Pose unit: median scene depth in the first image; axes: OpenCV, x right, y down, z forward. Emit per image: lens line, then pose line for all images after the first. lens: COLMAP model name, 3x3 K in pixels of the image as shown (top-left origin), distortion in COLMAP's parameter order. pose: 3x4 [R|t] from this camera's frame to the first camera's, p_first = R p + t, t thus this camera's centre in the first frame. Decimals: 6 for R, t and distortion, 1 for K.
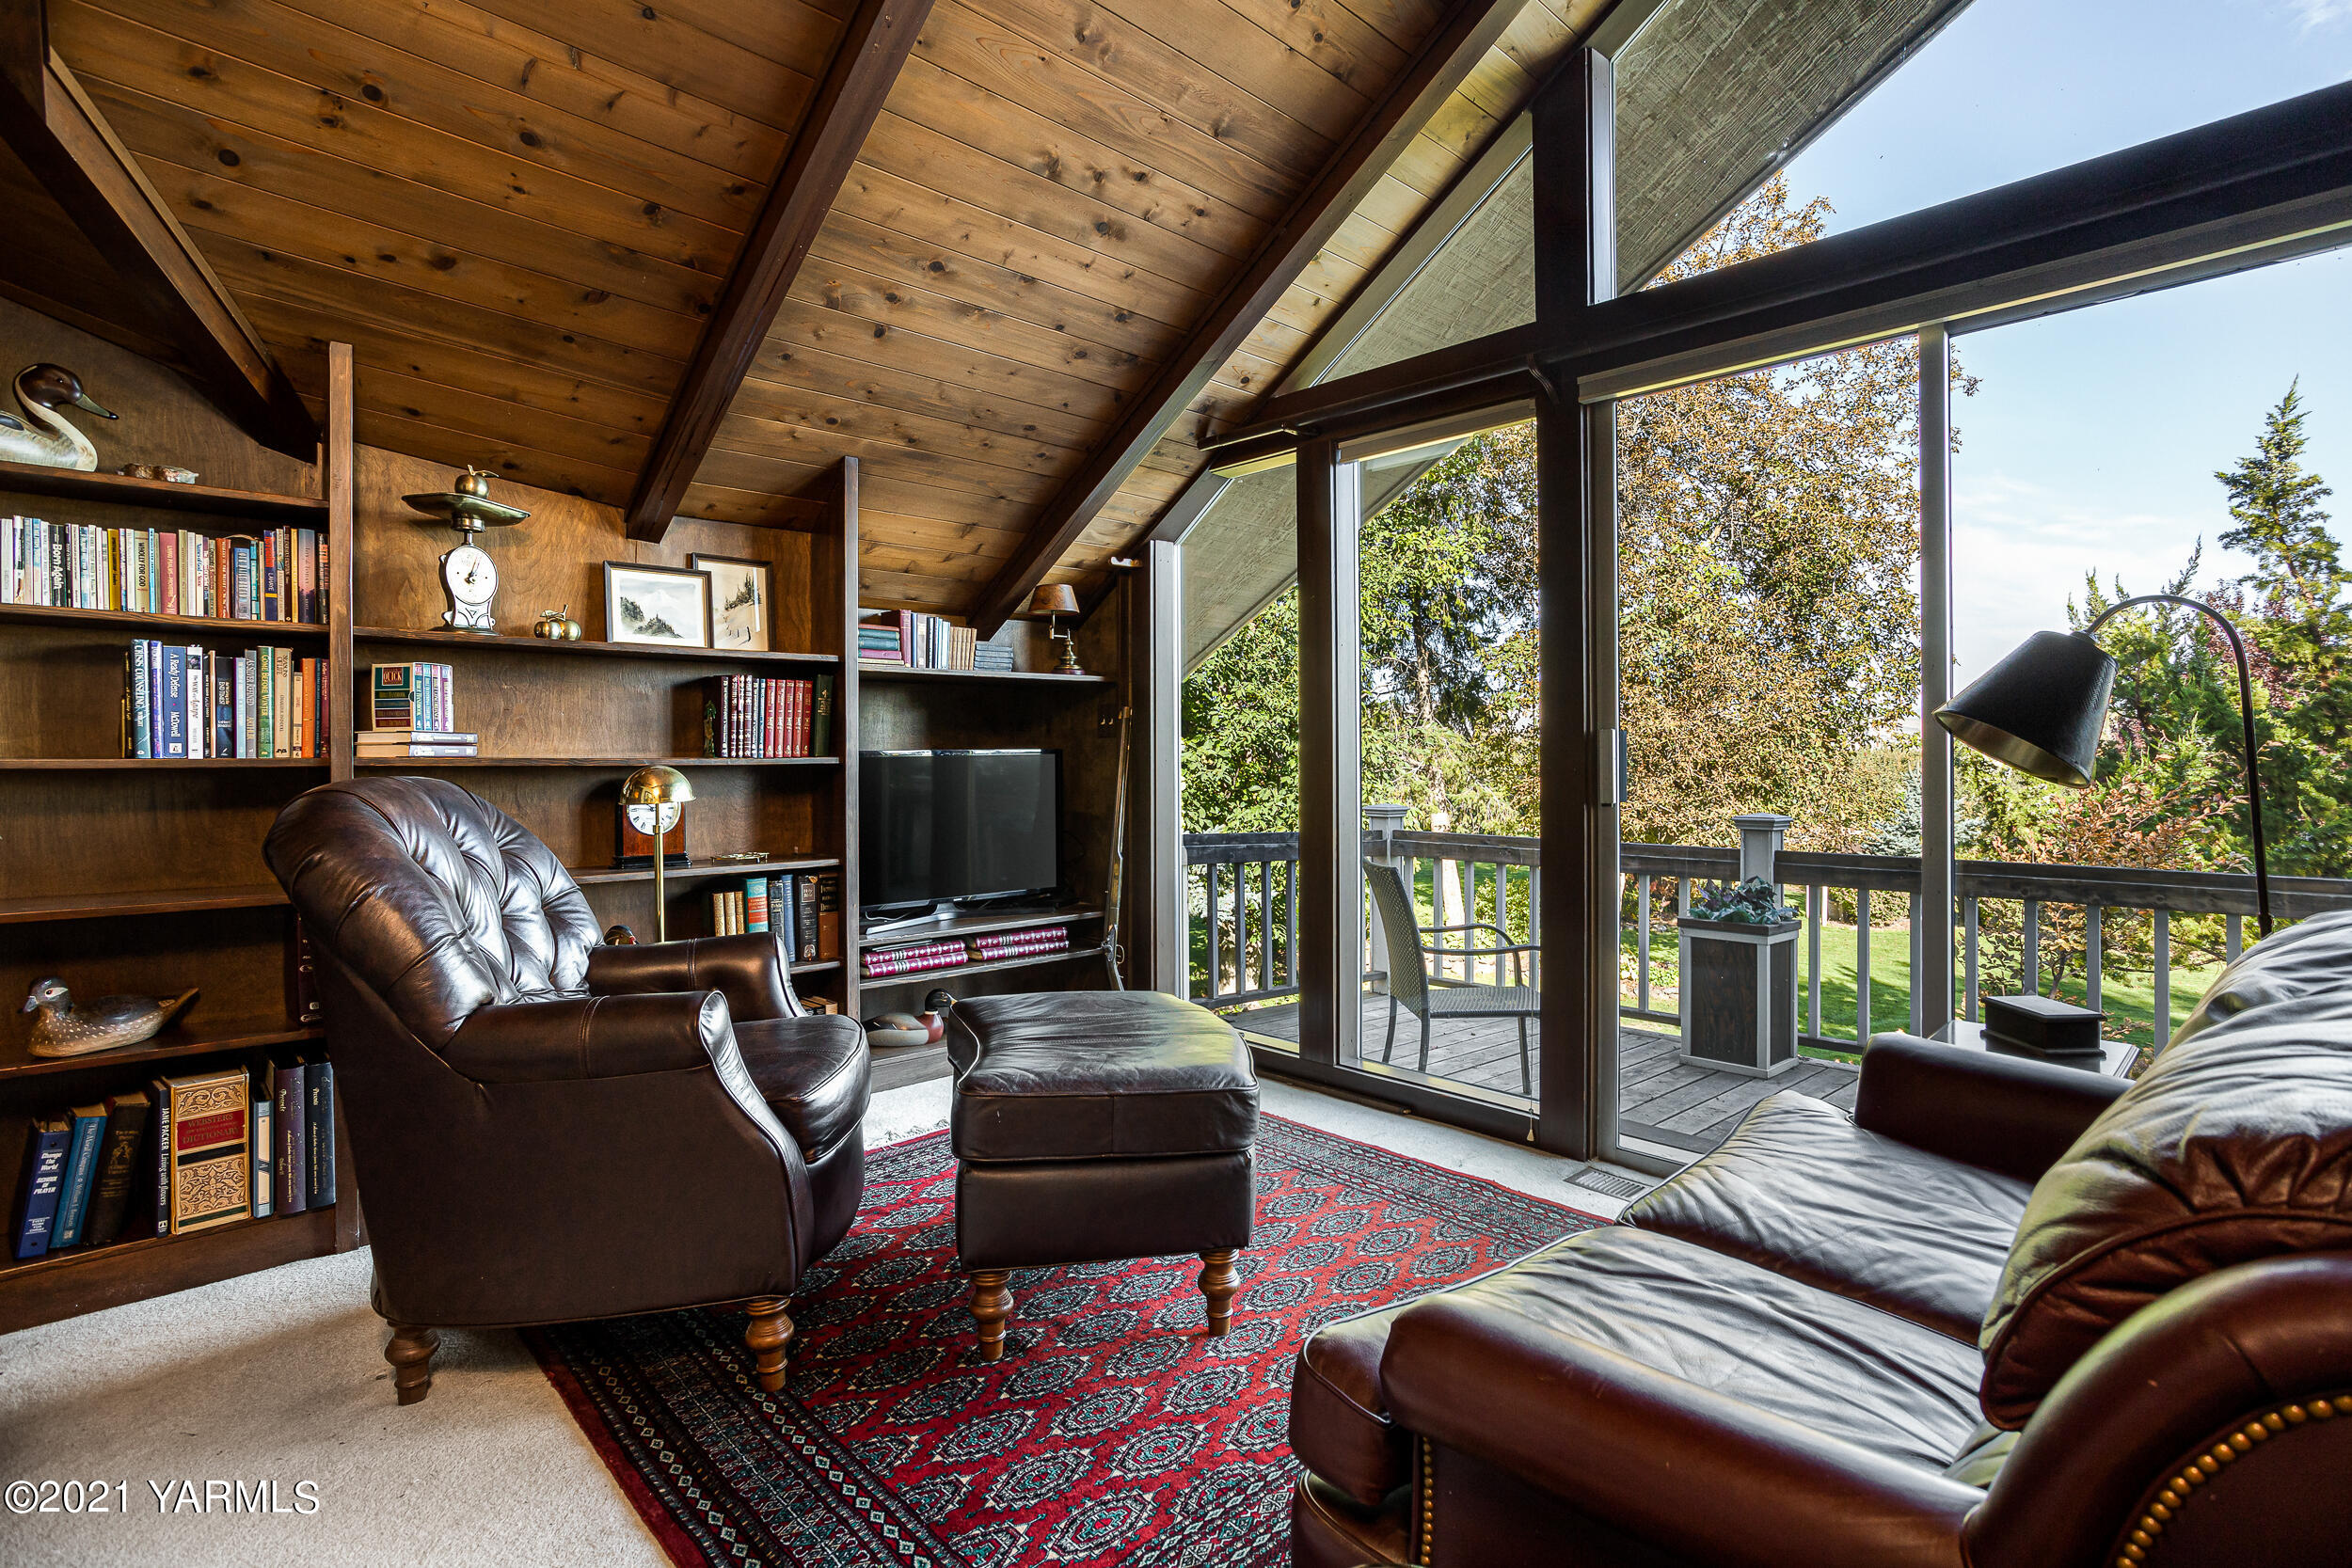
lens RADIAL K [[1139.2, 0, 1200.7], [0, 1139.2, 773.9], [0, 0, 1]] dist [-0.002662, 0.009950]
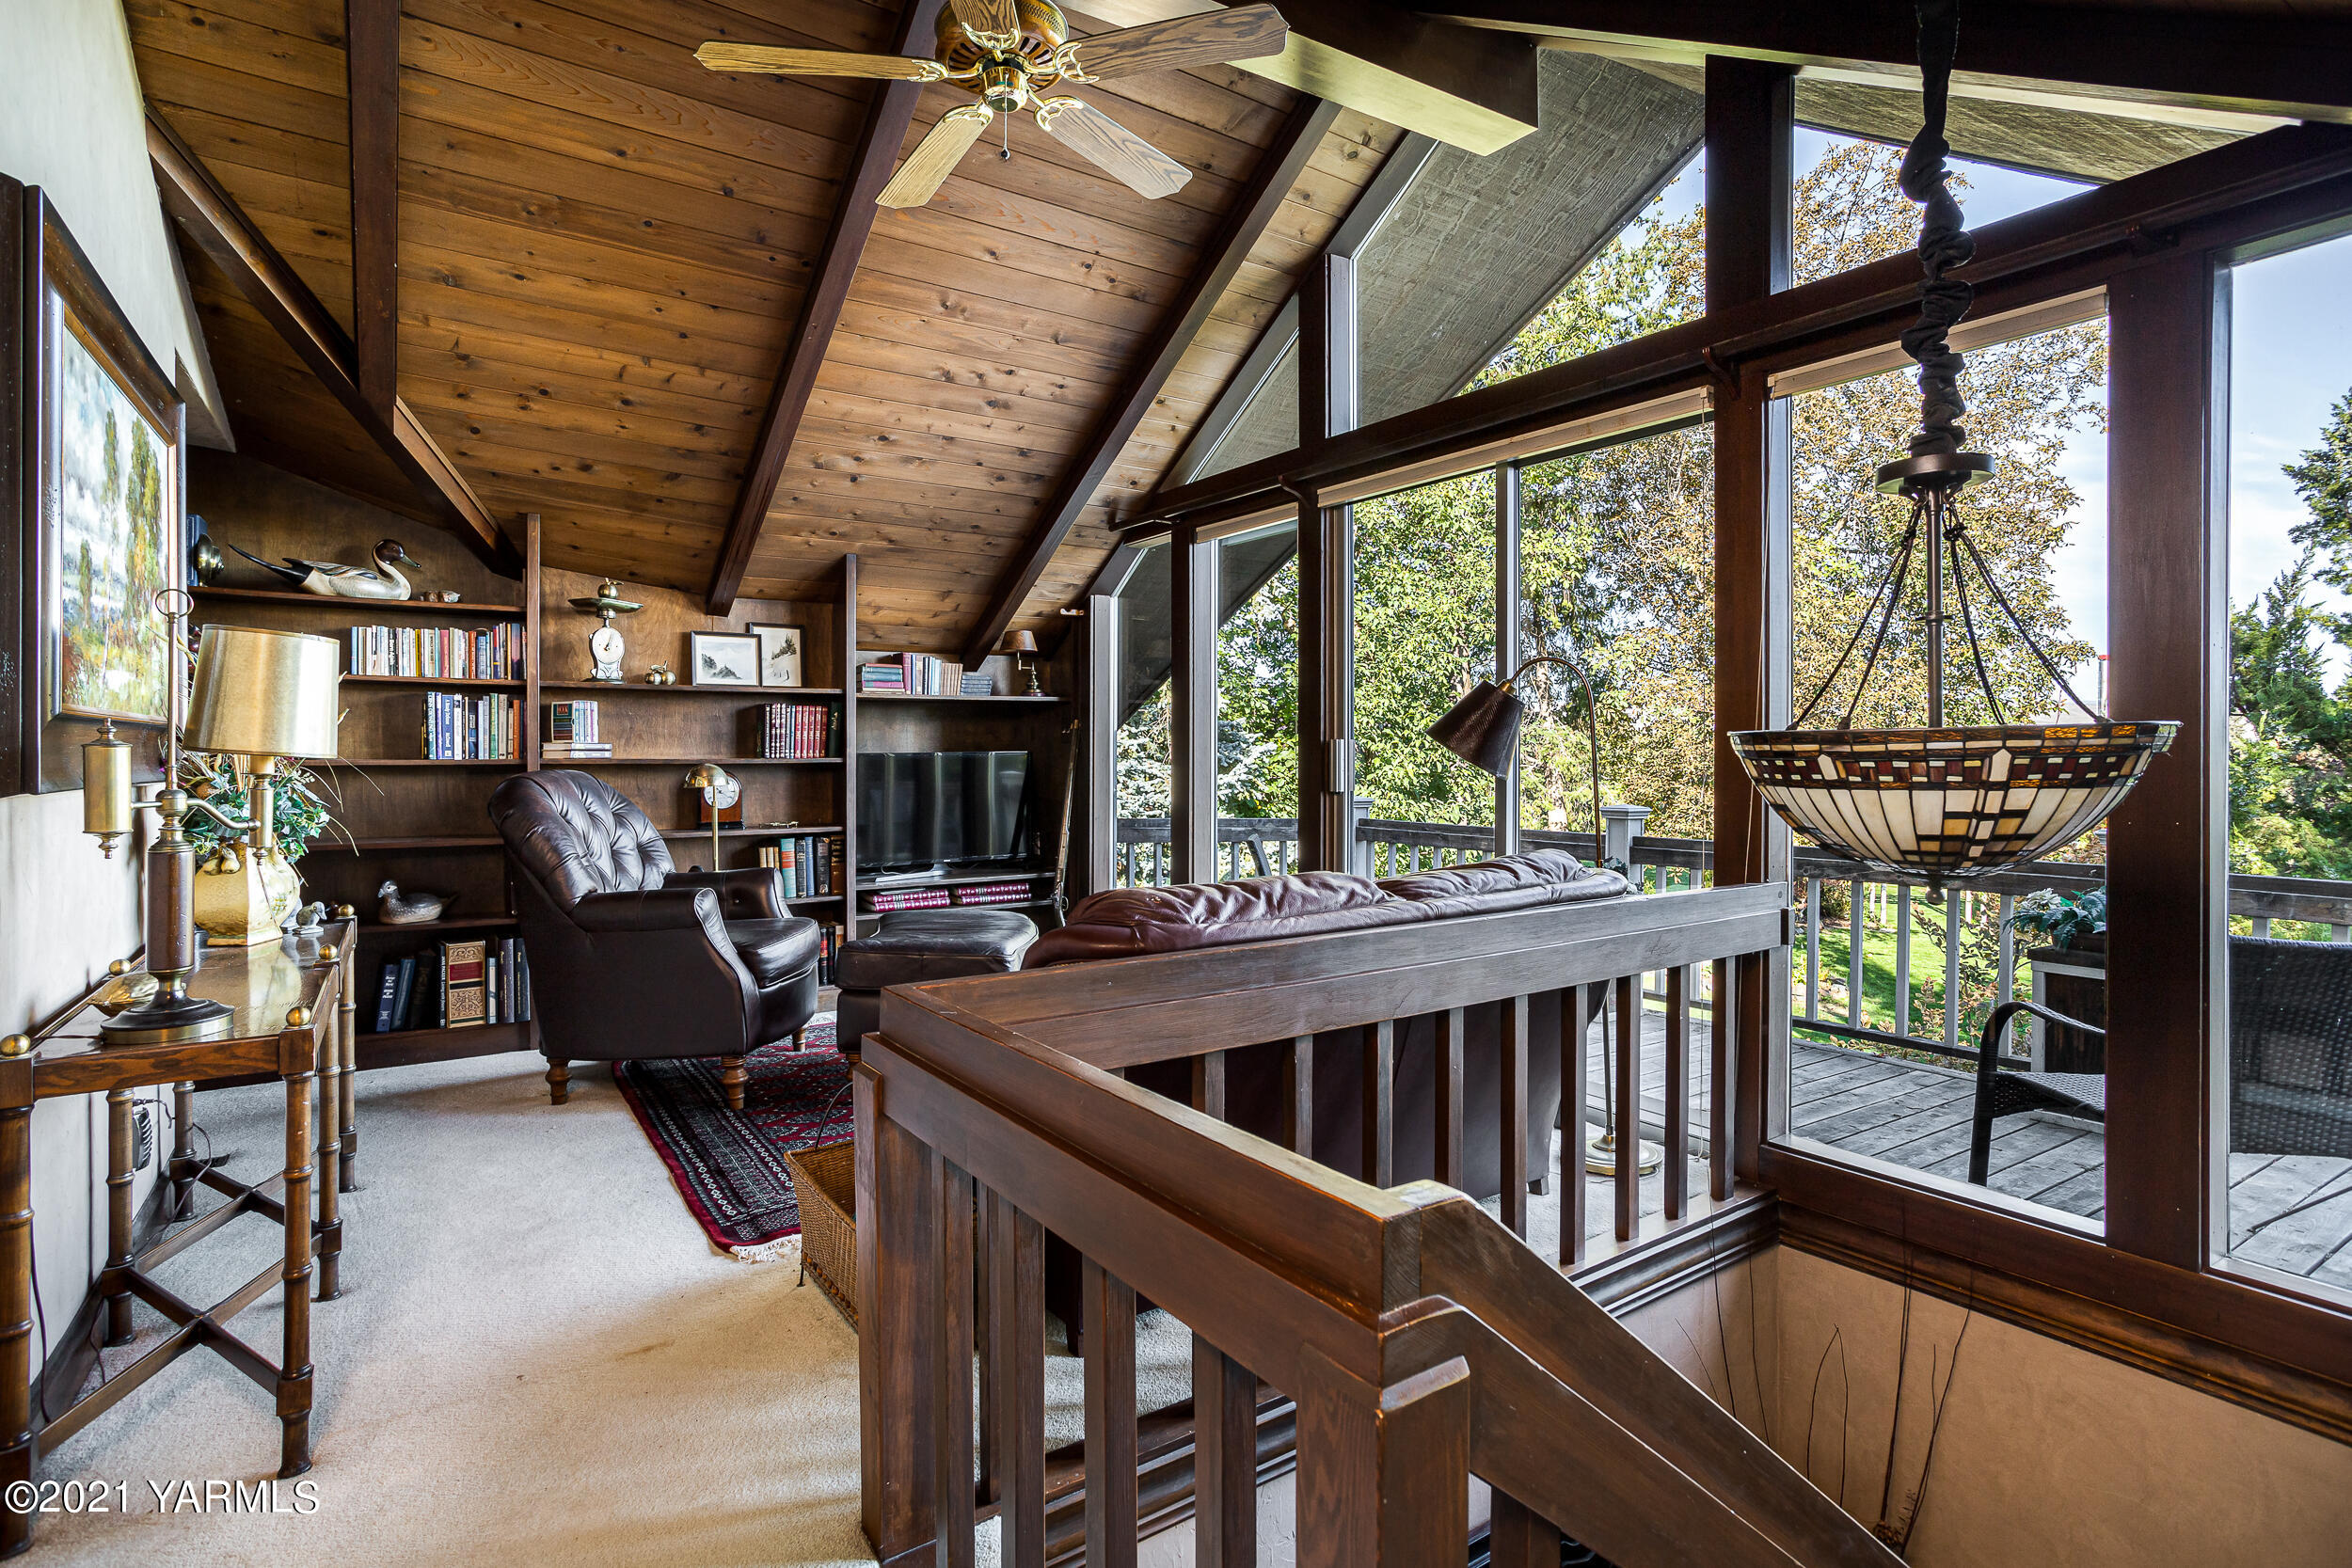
lens RADIAL K [[1139.2, 0, 1171.8], [0, 1139.2, 775.4], [0, 0, 1]] dist [-0.002662, 0.009950]
pose [[0.985510, 0.002612, -0.169599, 0.422221], [-0.002164, 0.999994, 0.002826, 0.003354], [0.169605, -0.002418, 0.985509, -0.456683]]
